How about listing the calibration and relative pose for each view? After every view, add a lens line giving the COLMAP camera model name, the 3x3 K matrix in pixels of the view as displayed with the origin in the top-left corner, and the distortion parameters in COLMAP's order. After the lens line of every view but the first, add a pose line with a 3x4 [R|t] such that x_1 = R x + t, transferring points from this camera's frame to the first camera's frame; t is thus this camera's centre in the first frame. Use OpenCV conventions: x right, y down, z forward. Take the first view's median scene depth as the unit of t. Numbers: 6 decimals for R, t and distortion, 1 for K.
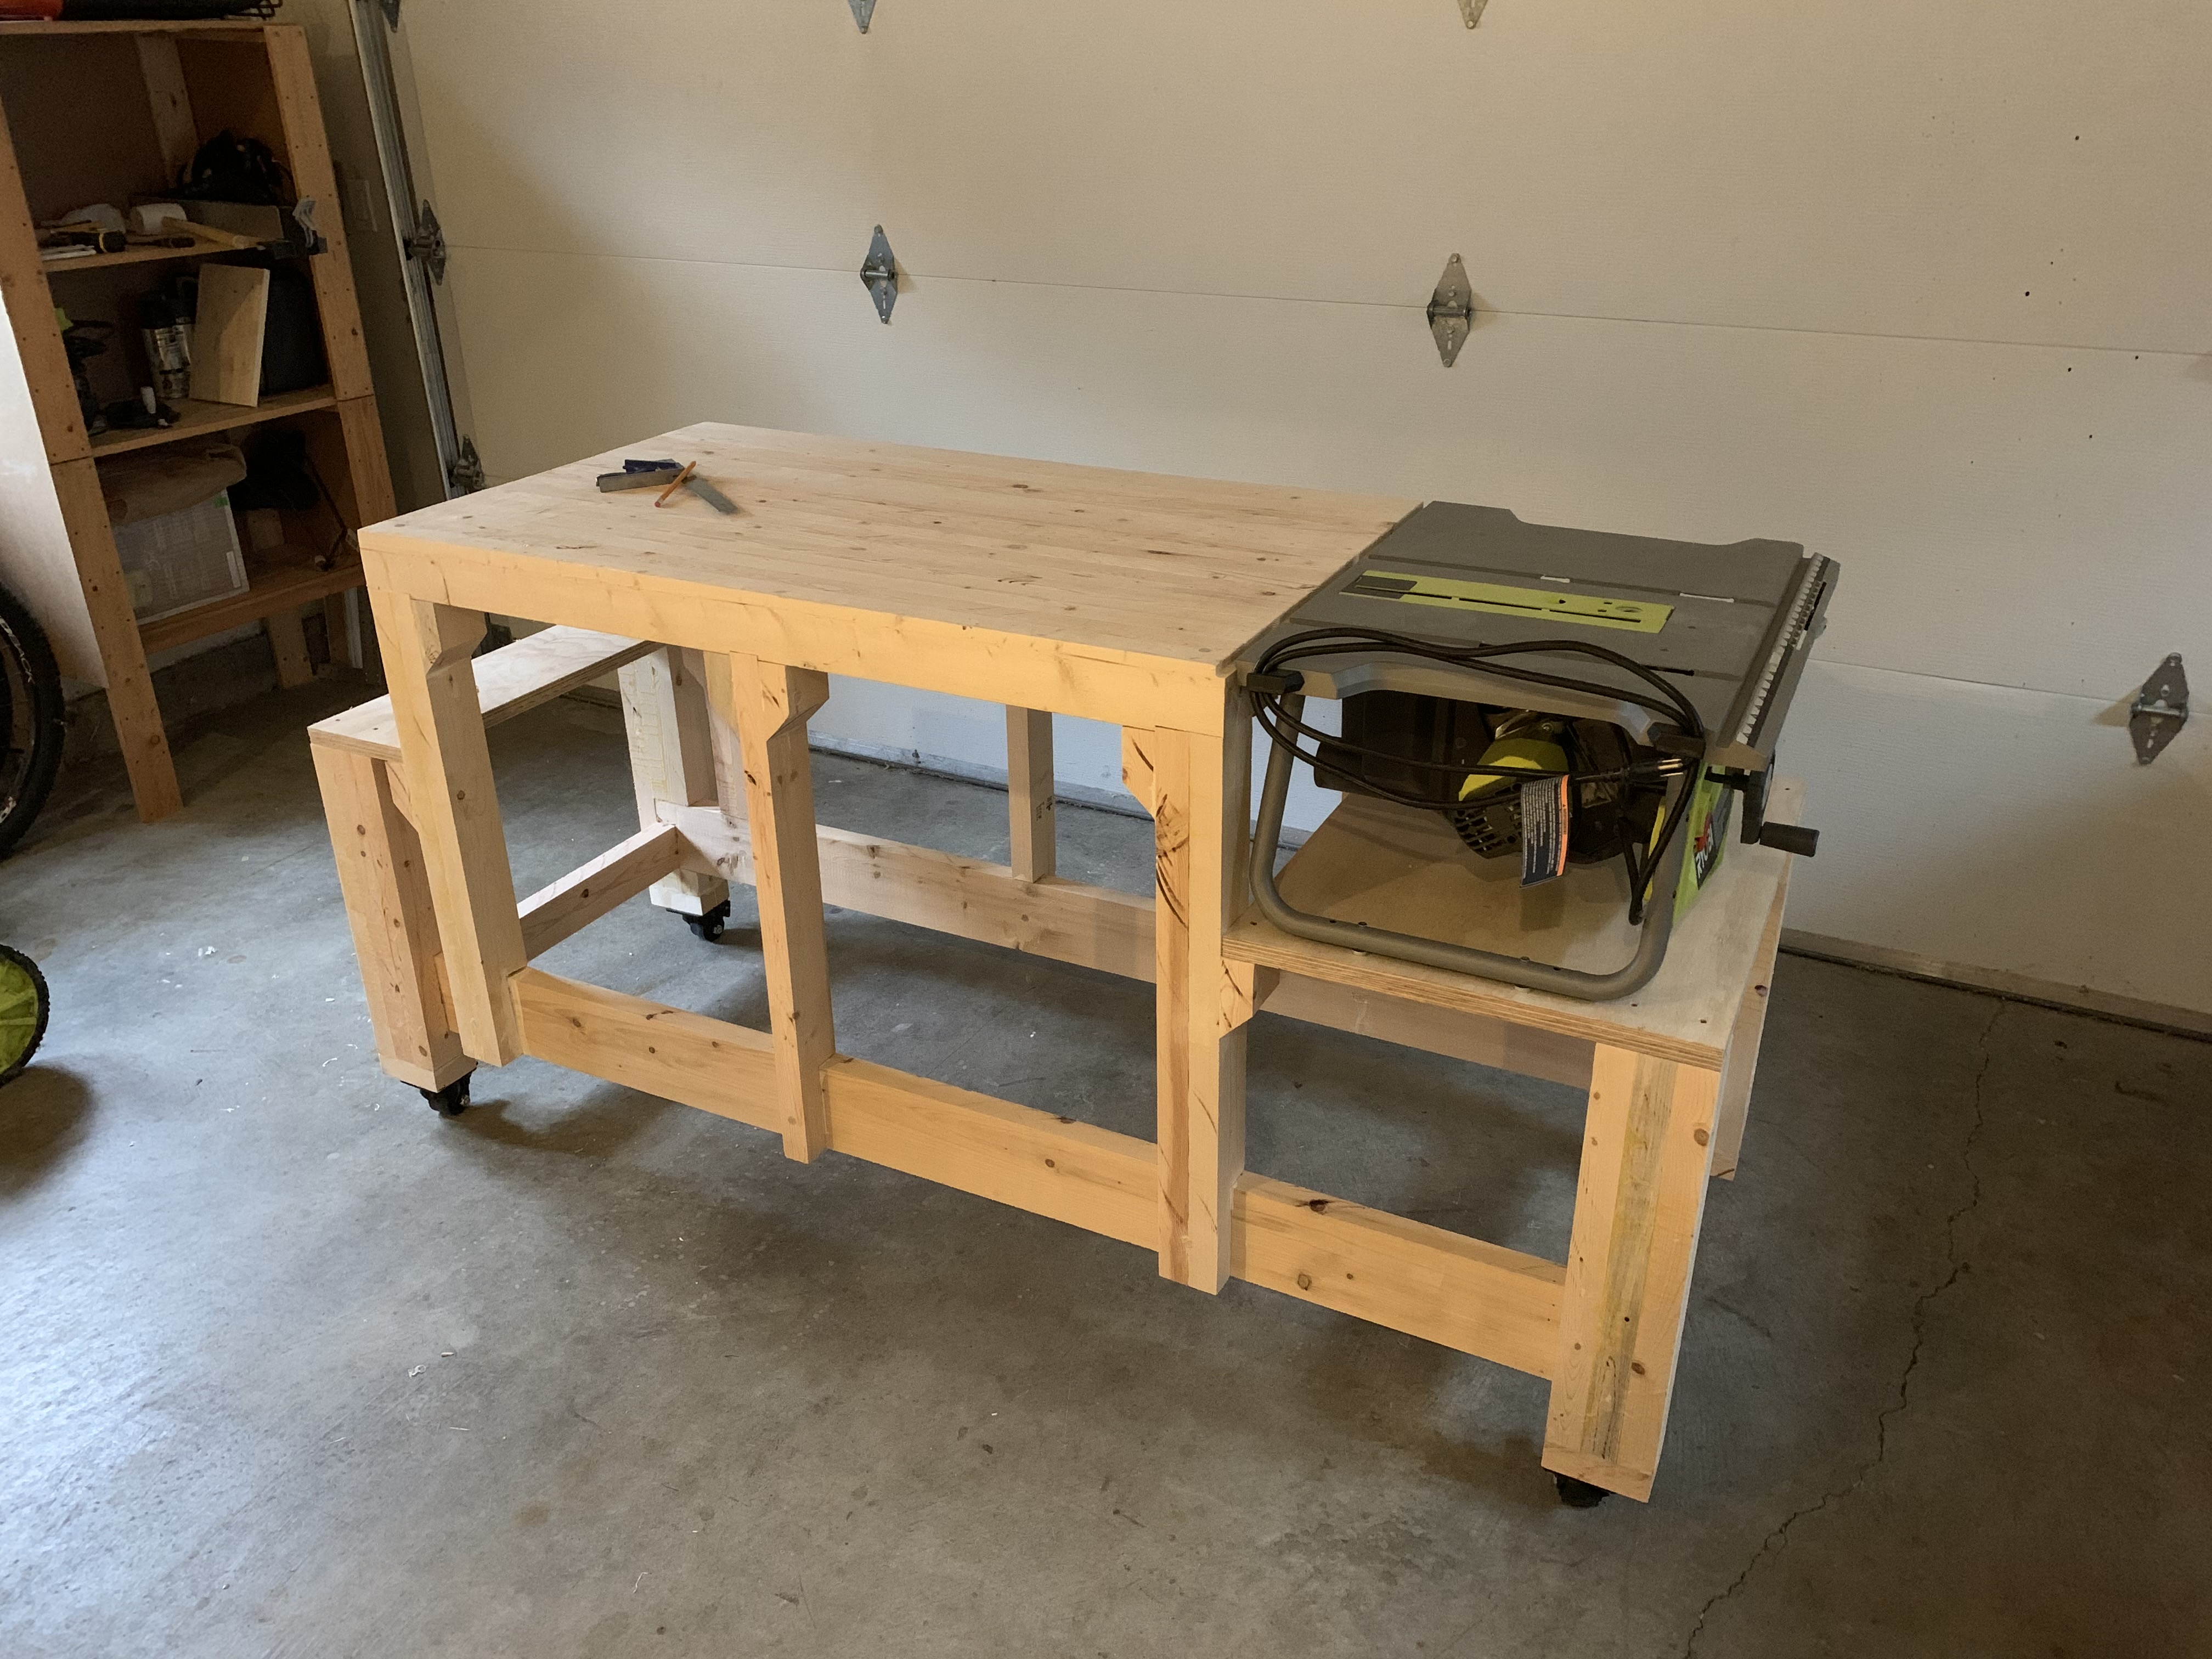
lens RADIAL K [[1707.3, 0, 1106.0], [0, 1707.3, 829.5], [0, 0, 1]] dist [0.157372, -0.276506]
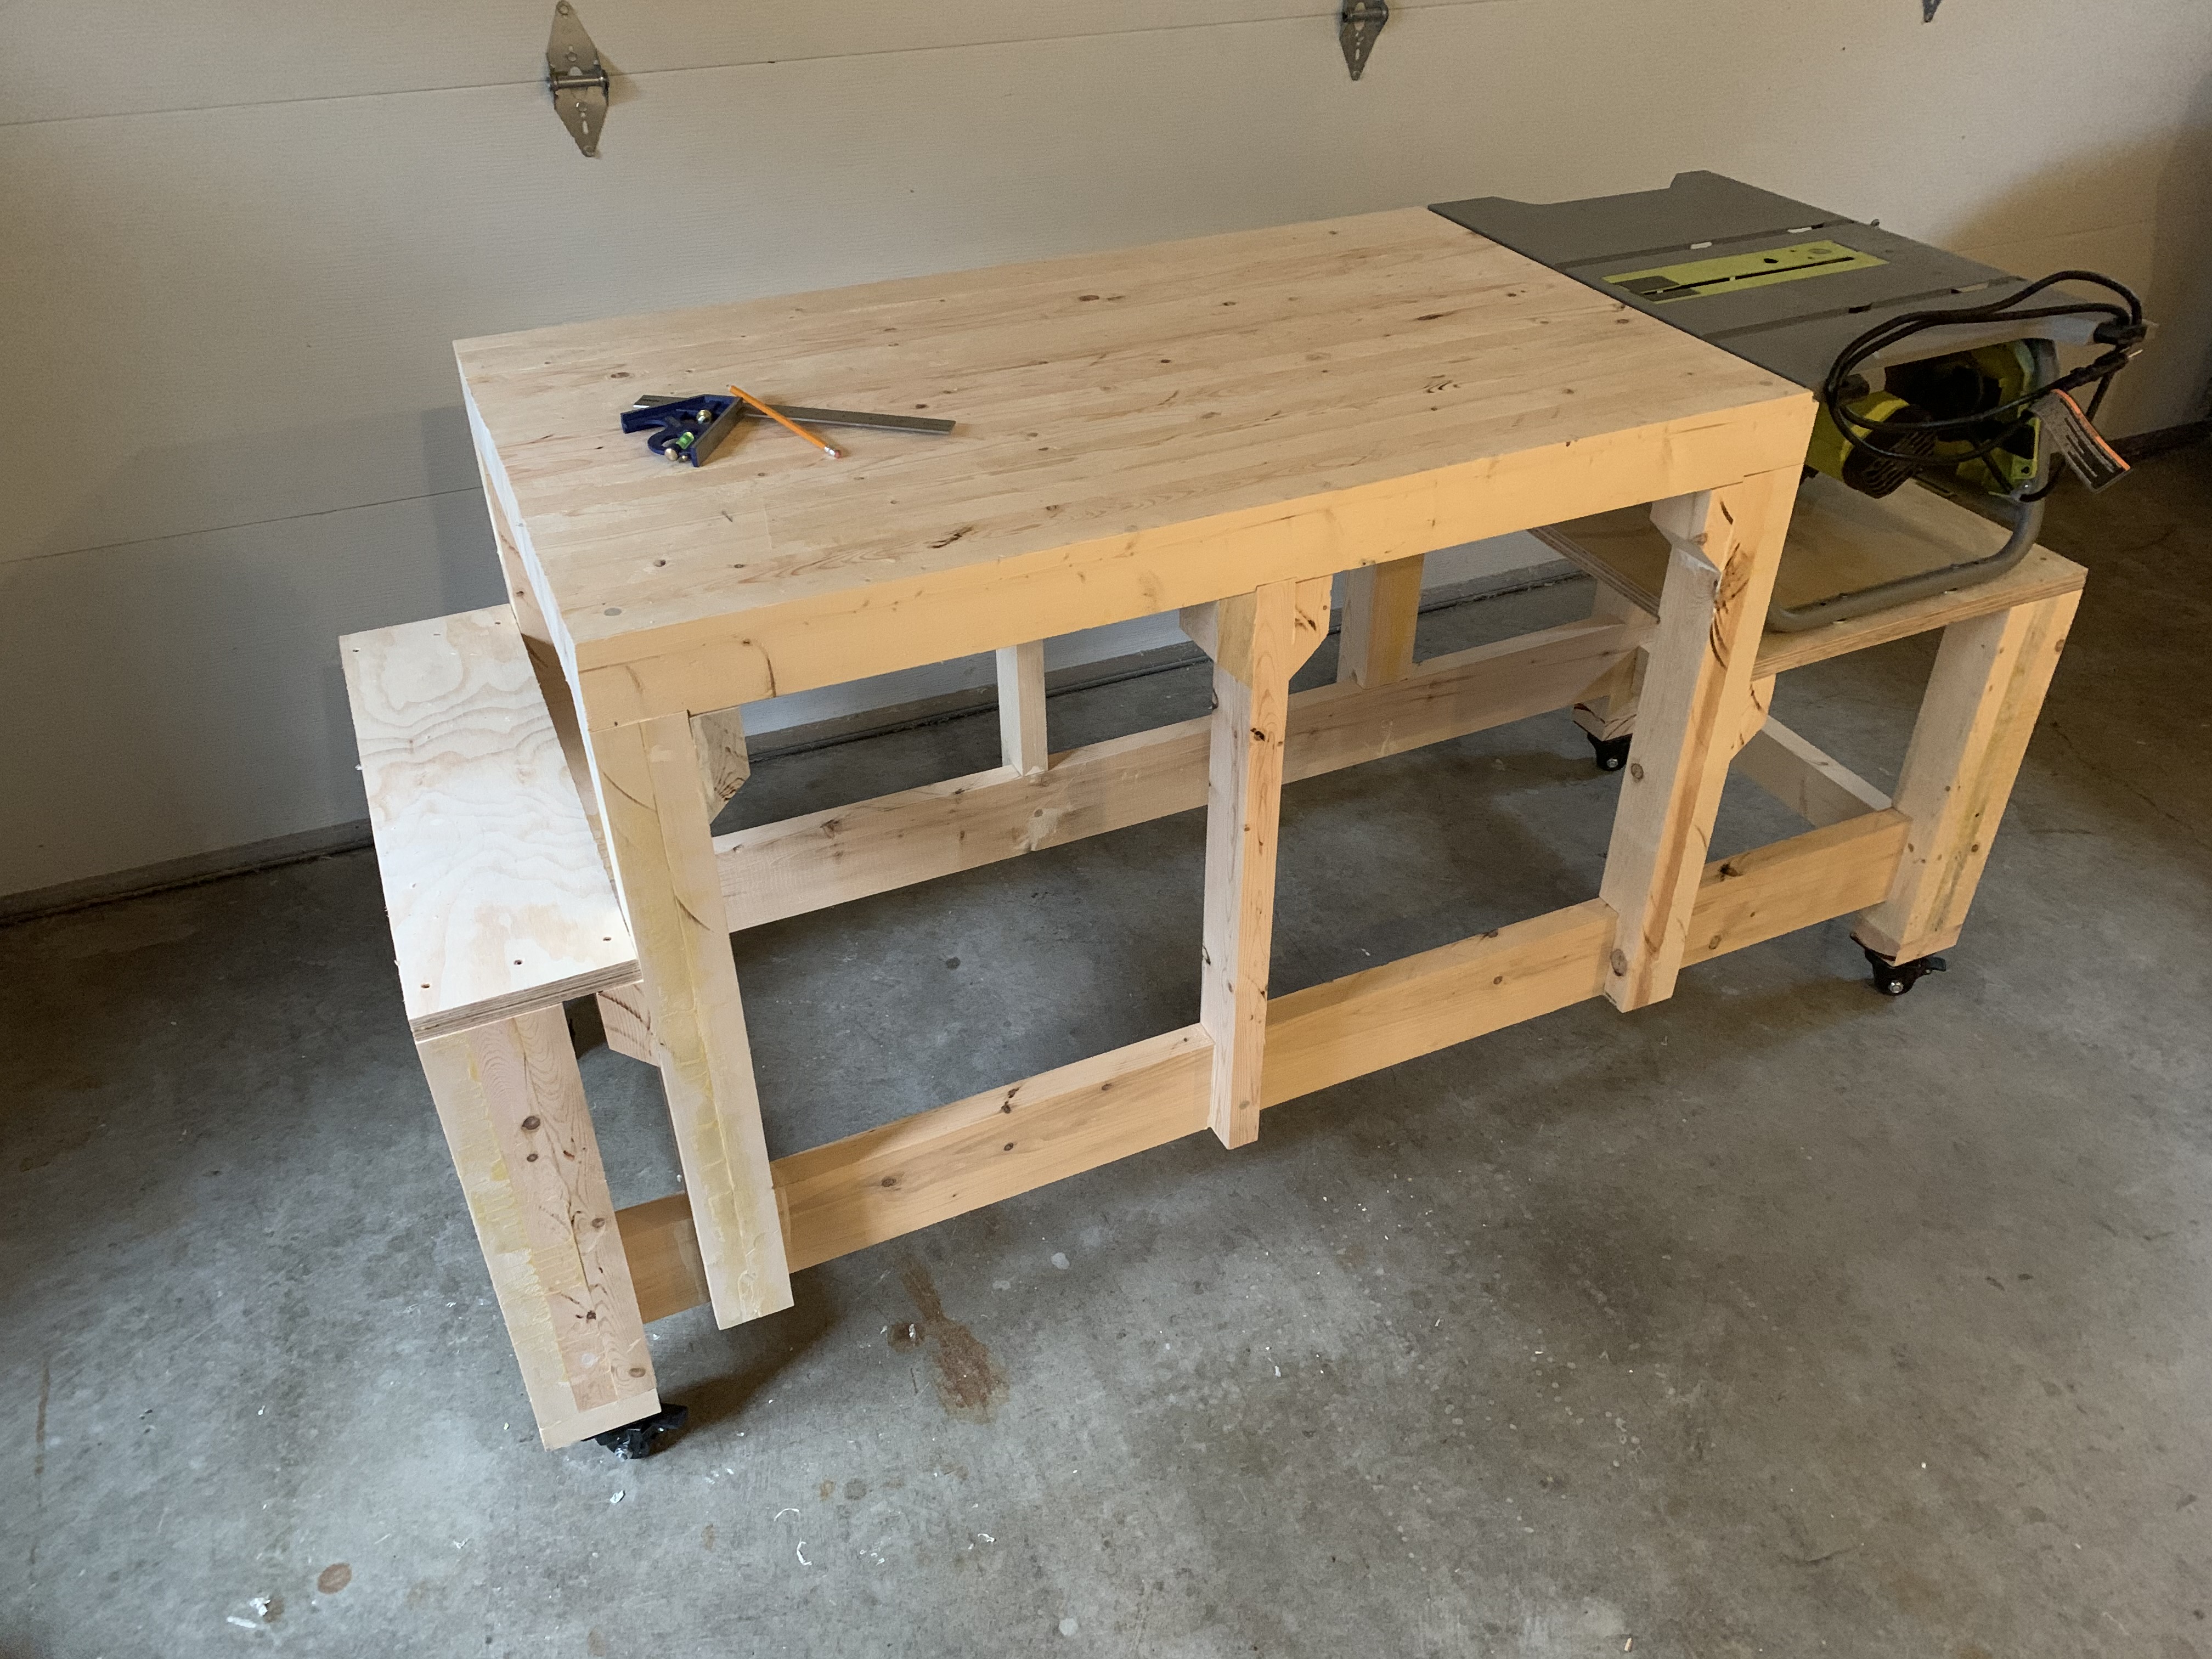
lens RADIAL K [[1701.2, 0, 1104.0], [0, 1701.2, 791.4], [0, 0, 1]] dist [-0.004127, -0.084192]
pose [[0.633394, -0.435764, 0.639470, -0.778234], [0.334587, 0.899353, 0.281452, -0.255456], [-0.697756, 0.035689, 0.715446, 0.517093]]
